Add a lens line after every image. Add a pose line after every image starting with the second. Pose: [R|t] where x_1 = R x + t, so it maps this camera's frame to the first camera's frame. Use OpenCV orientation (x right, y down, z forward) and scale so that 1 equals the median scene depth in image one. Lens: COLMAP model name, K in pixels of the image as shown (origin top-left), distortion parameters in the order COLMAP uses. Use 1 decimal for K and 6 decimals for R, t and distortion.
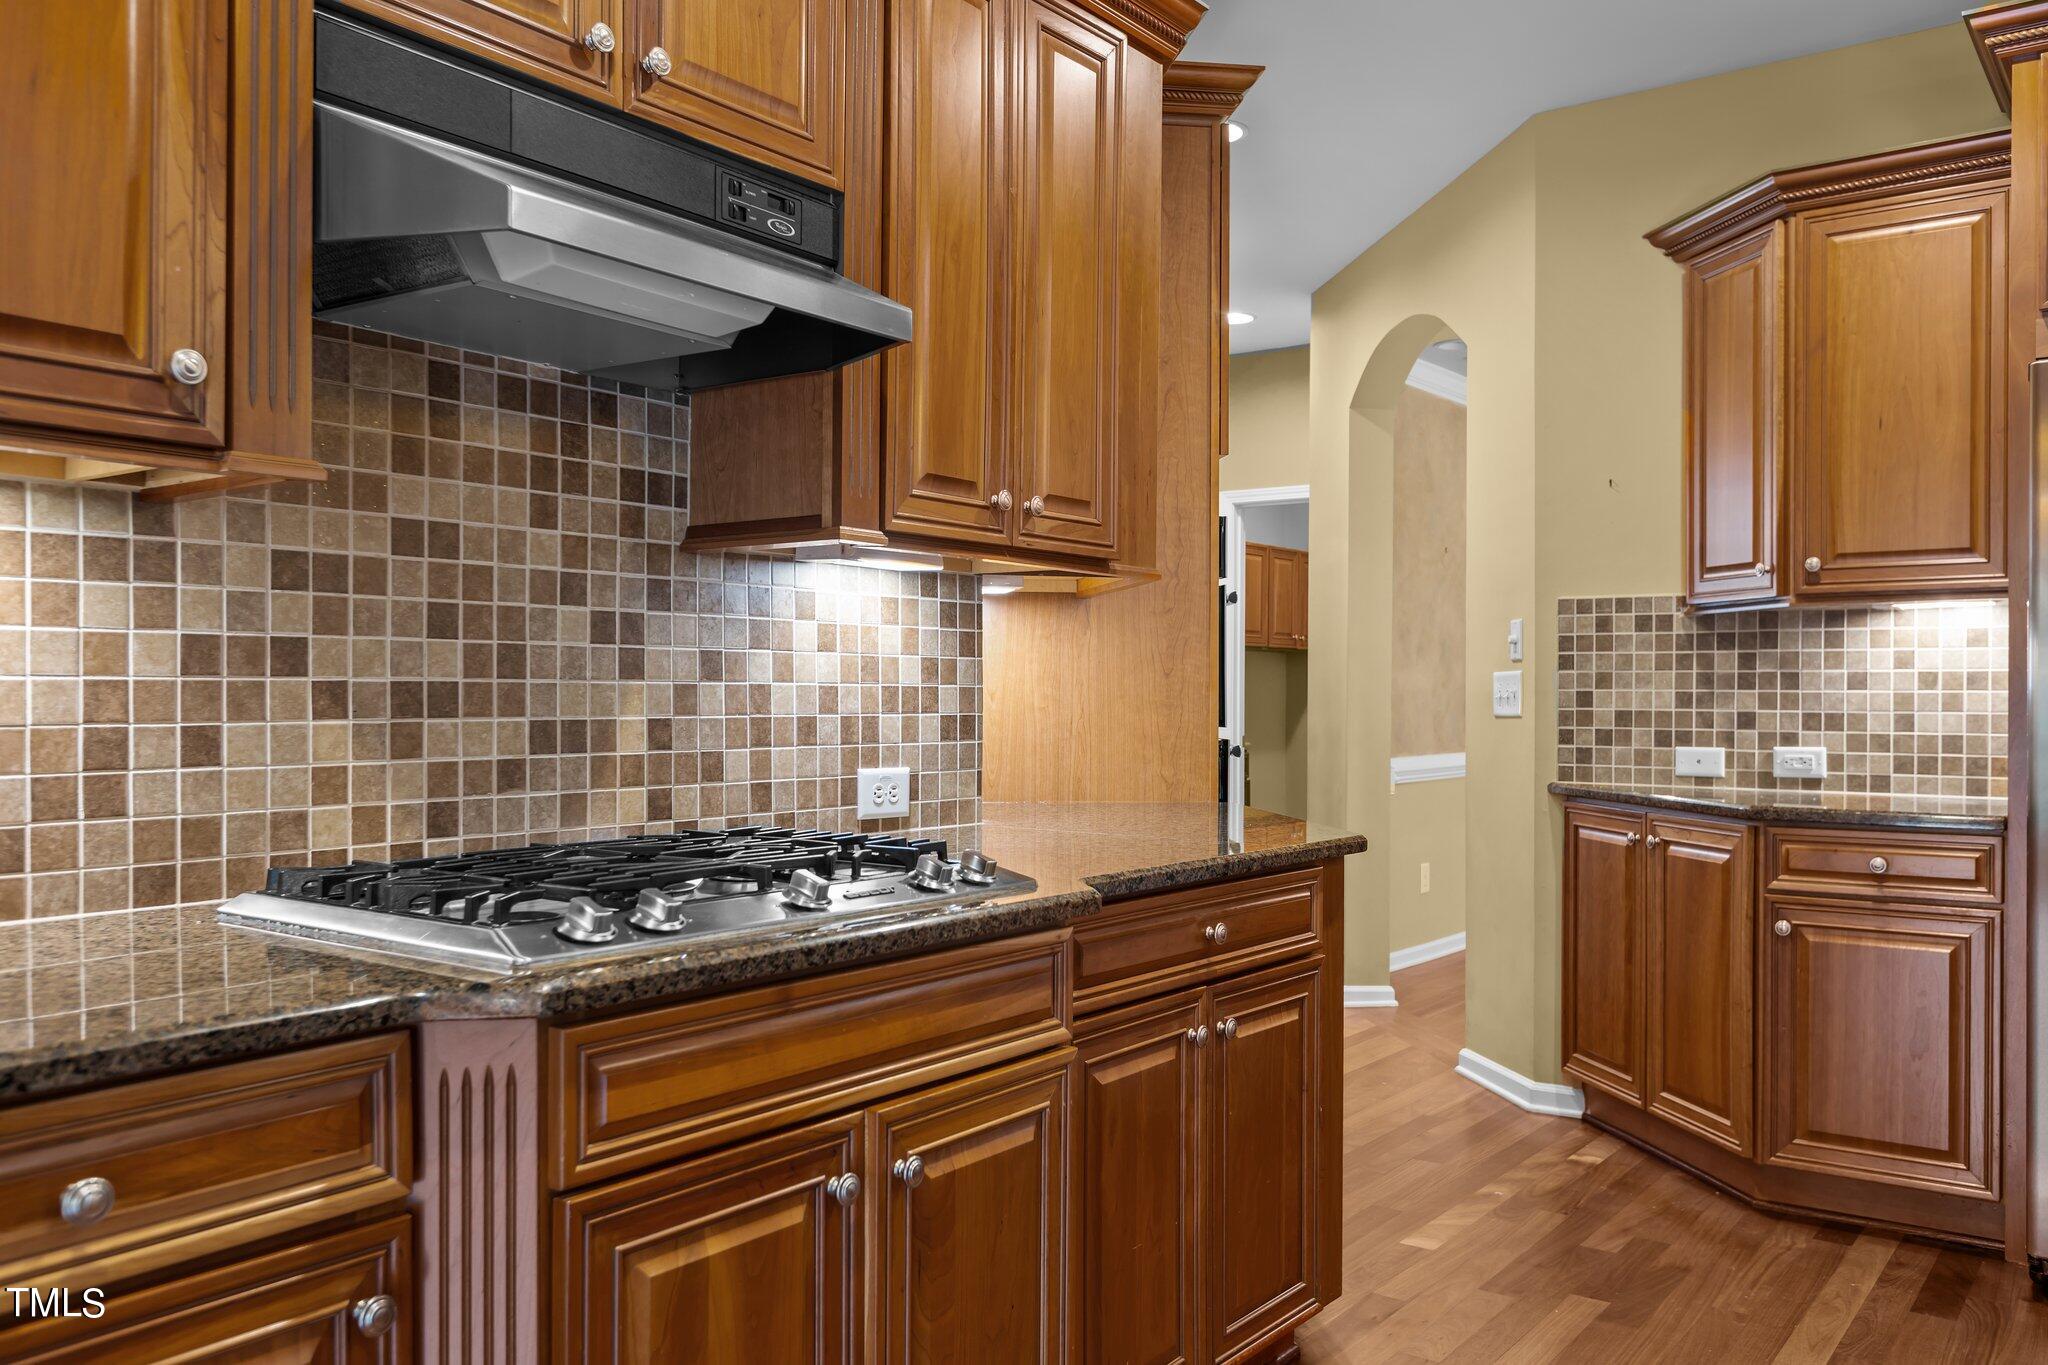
lens RADIAL K [[1610.1, 0, 1024.0], [0, 1610.1, 682.5], [0, 0, 1]] dist [-0.001700, -0.000972]
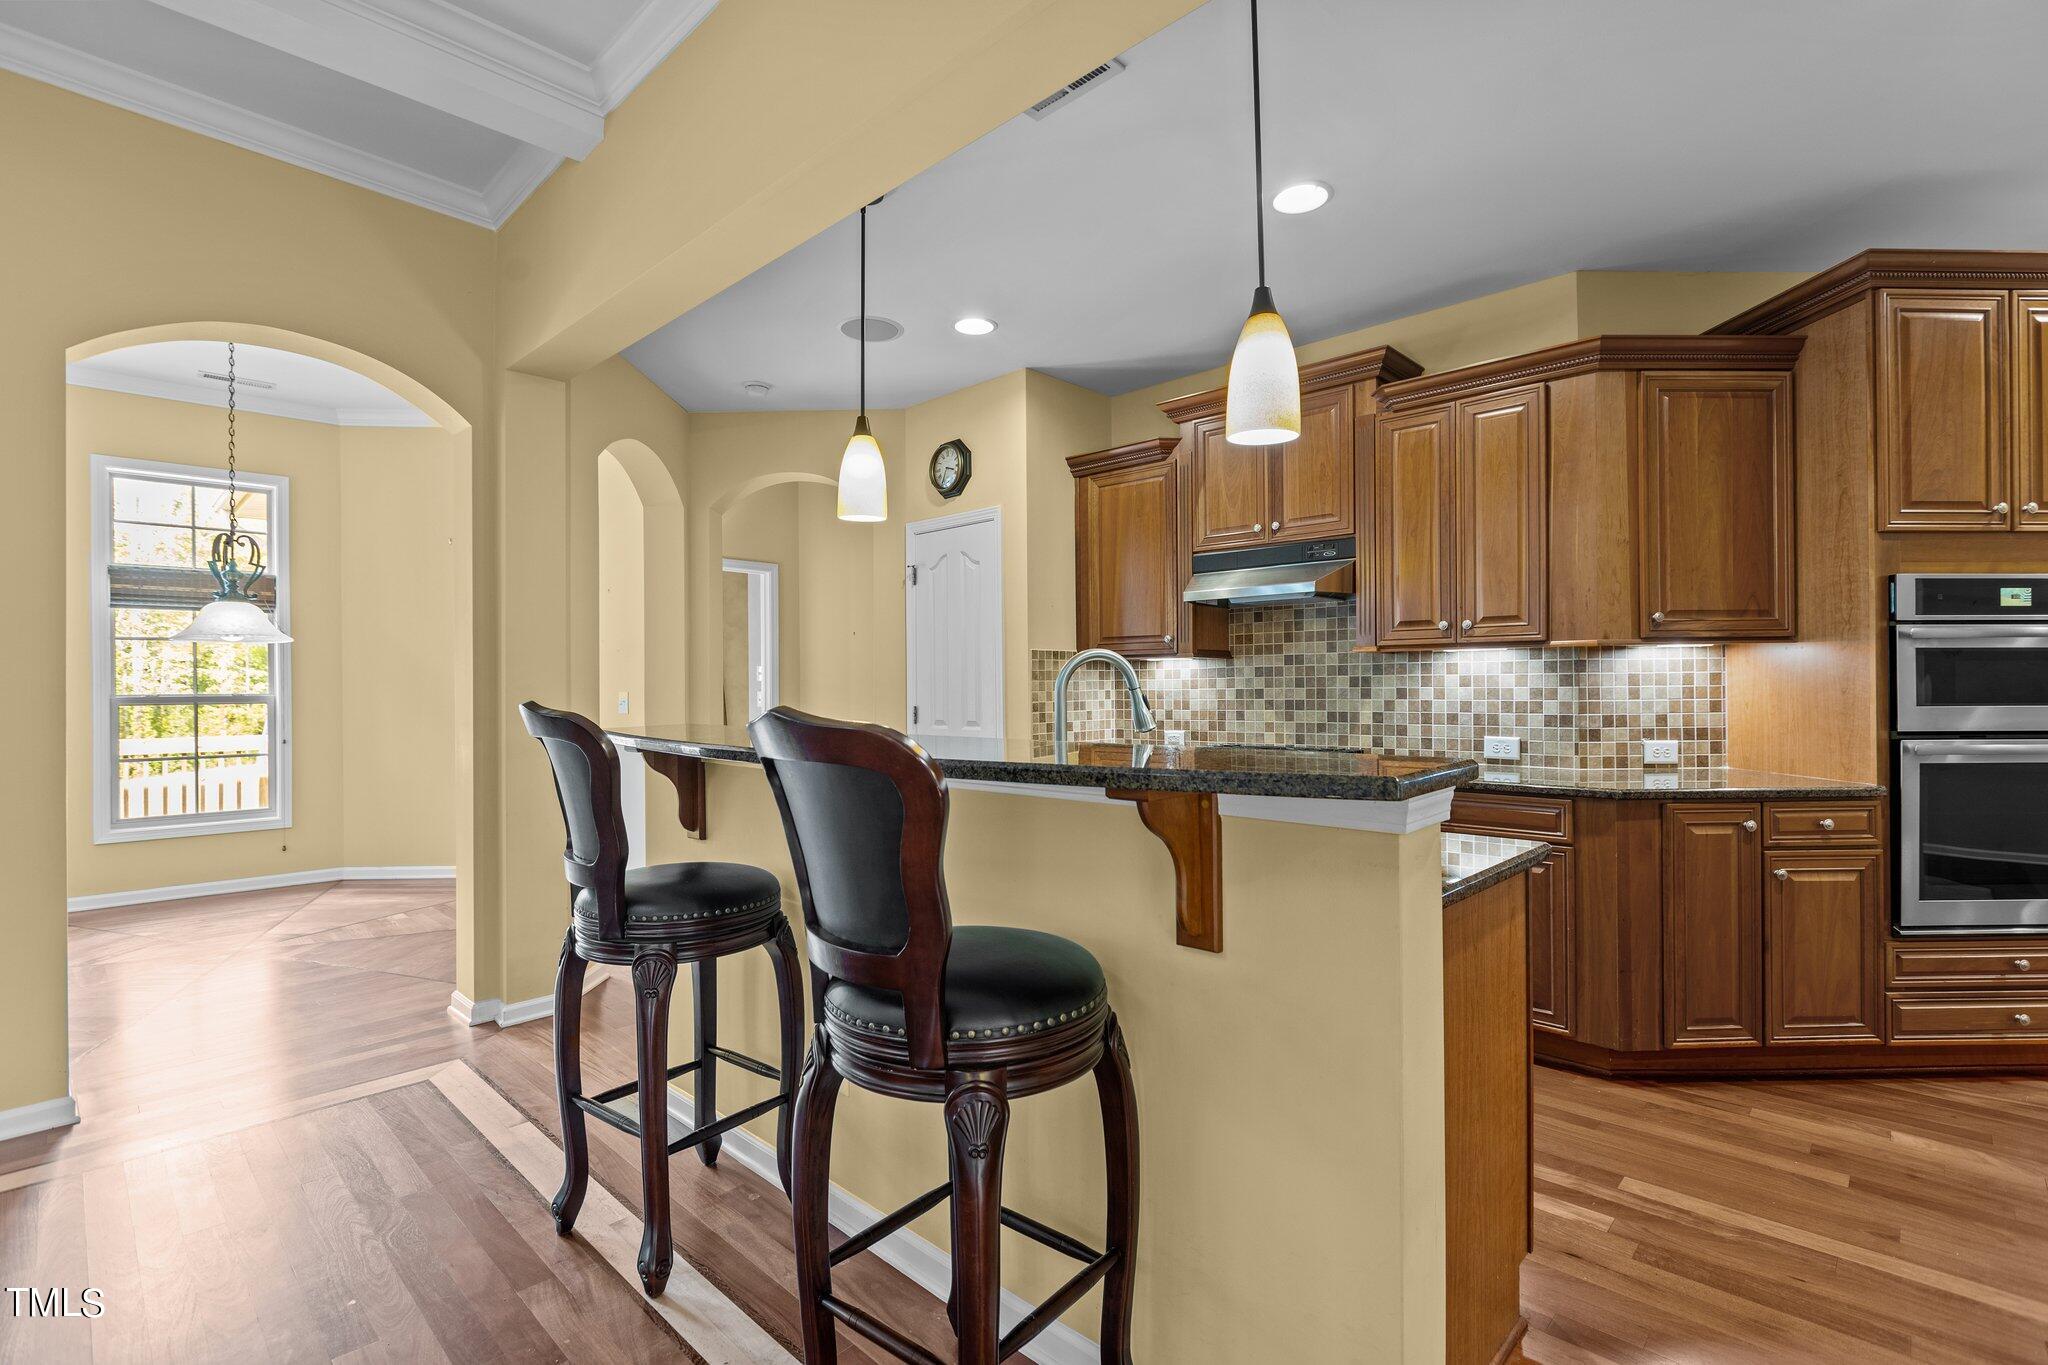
lens RADIAL K [[939.7, 0, 1026.3], [0, 939.7, 685.9], [0, 0, 1]] dist [-0.007946, 0.001115]
pose [[-0.128103, -0.005691, -0.991745, 1.484639], [0.012633, 0.999893, -0.007370, -0.019938], [0.991680, -0.013473, -0.128017, 0.568224]]
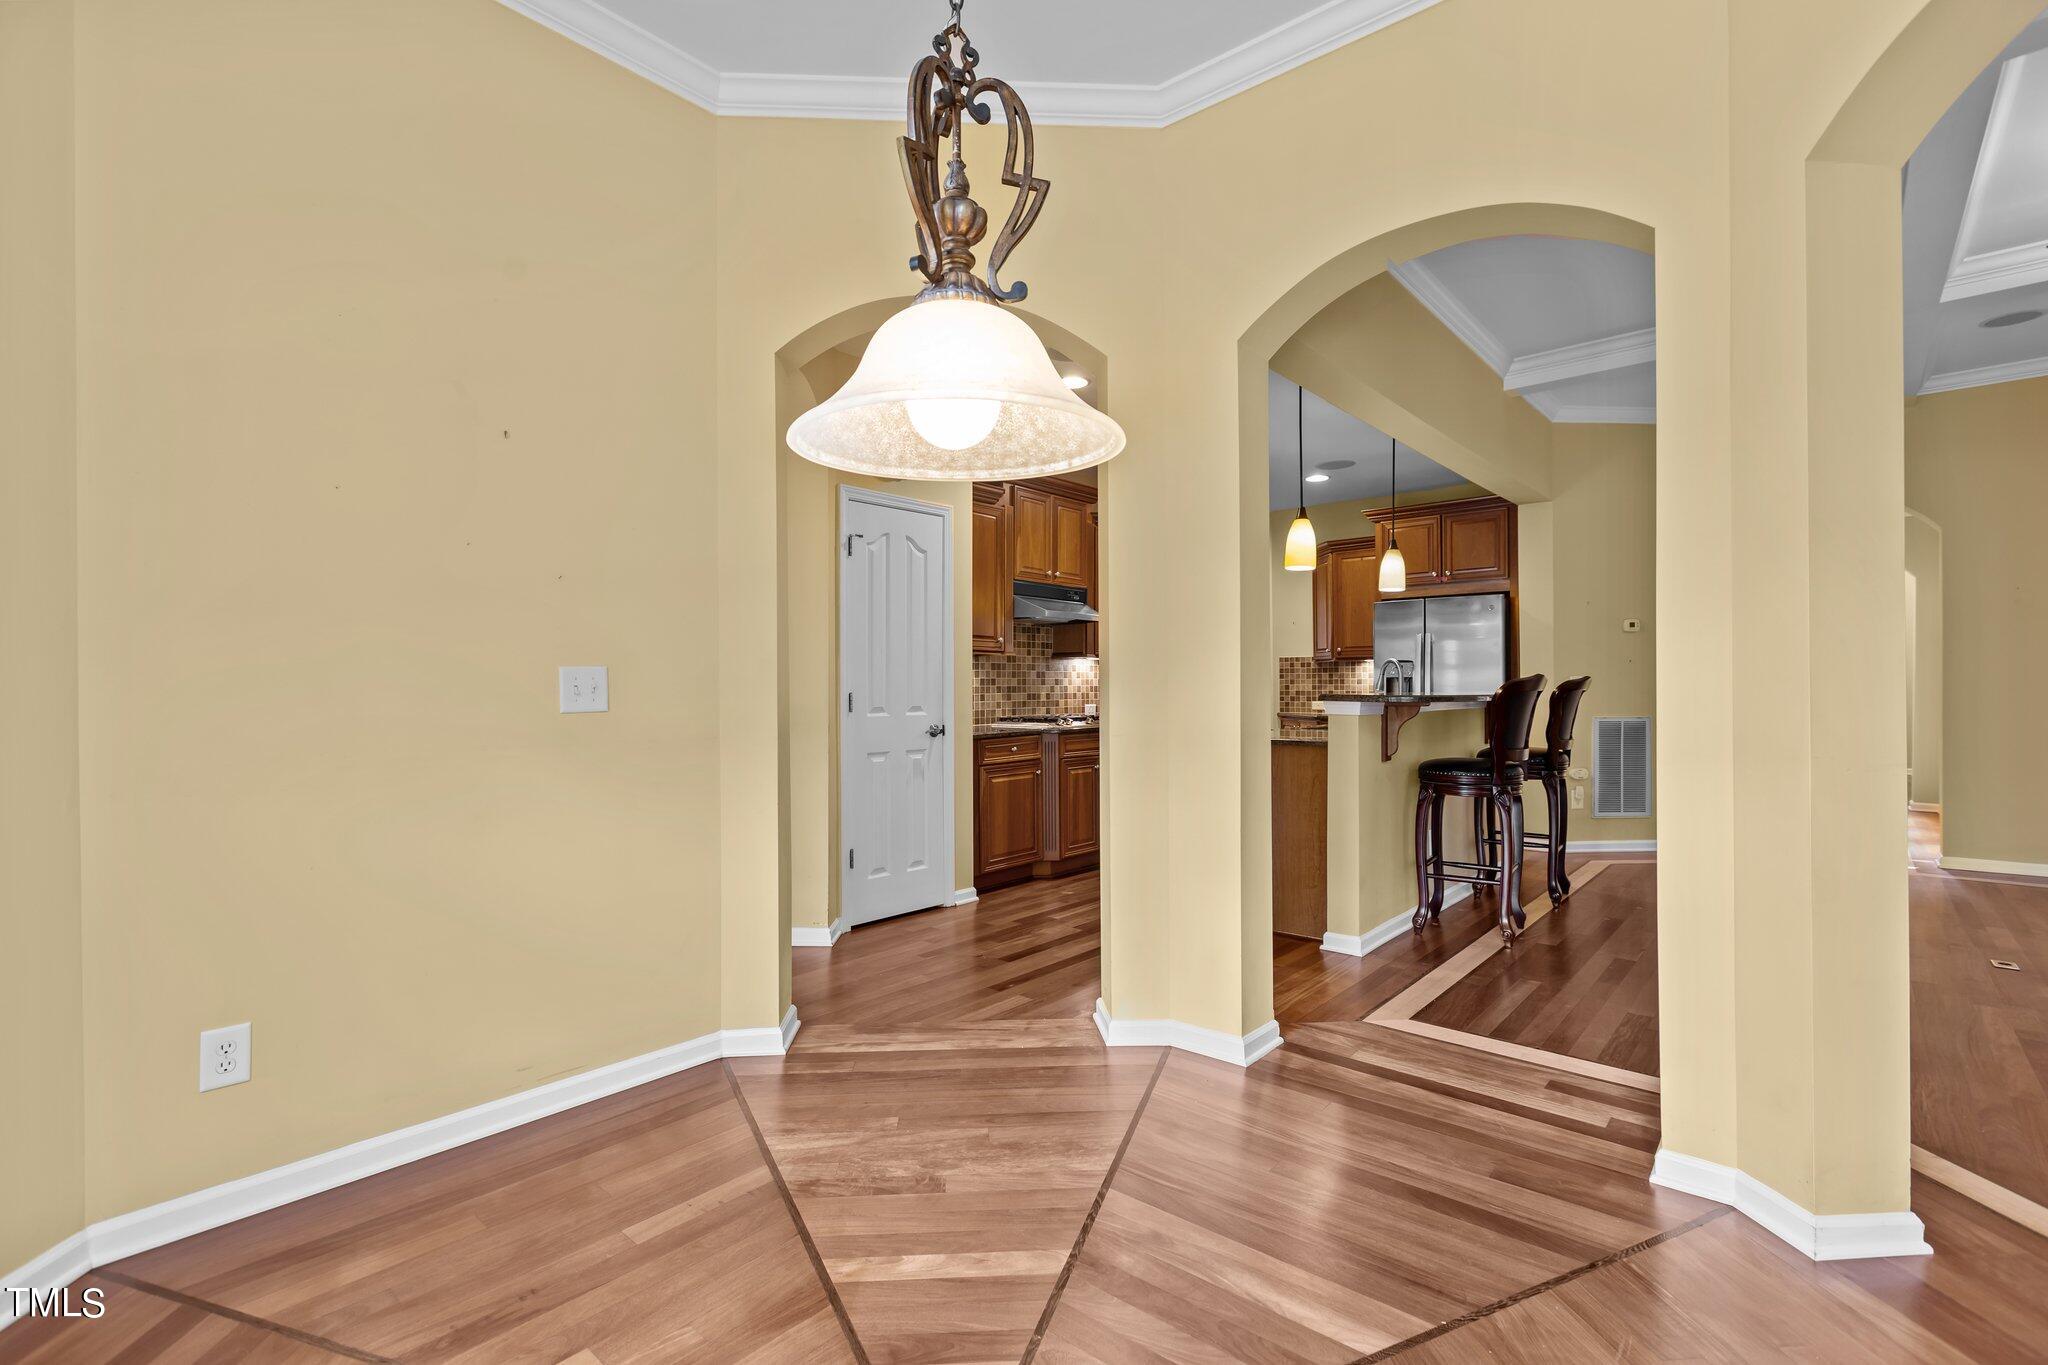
lens RADIAL K [[941.9, 0, 1031.1], [0, 941.9, 690.9], [0, 0, 1]] dist [0.001307, 0.000194]
pose [[0.996898, -0.007942, -0.078302, -0.052640], [0.008814, 0.999903, 0.010794, -0.014995], [0.078208, -0.011450, 0.996871, -1.770711]]
